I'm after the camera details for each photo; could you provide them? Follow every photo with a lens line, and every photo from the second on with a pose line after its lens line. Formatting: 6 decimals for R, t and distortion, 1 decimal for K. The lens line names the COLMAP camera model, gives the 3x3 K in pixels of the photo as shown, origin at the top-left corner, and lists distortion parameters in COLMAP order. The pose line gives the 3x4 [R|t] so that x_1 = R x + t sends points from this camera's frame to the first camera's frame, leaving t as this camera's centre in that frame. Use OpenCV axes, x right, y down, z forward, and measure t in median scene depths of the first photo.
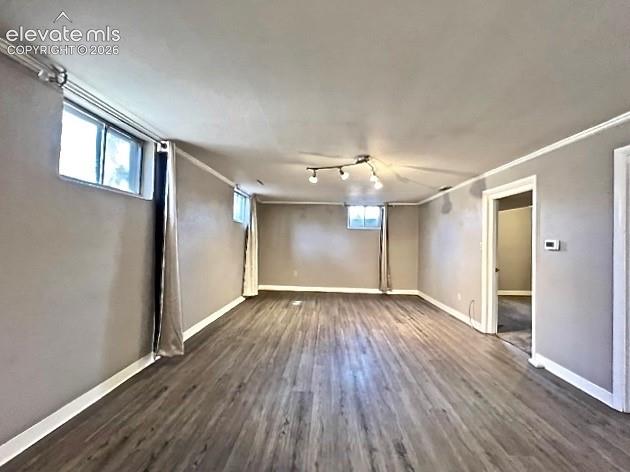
lens RADIAL K [[252.9, 0, 316.1], [0, 252.9, 237.5], [0, 0, 1]] dist [0.000831, 0.000096]
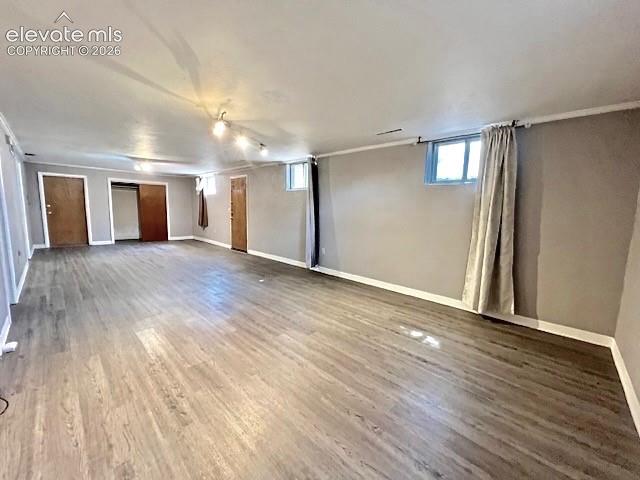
lens RADIAL K [[256.9, 0, 321.1], [0, 256.9, 241.5], [0, 0, 1]] dist [0.000831, 0.000096]
pose [[-0.647133, 0.053972, -0.760464, 0.575803], [-0.039646, 0.993759, 0.104266, 0.037183], [0.761345, 0.097623, -0.640955, 1.555731]]
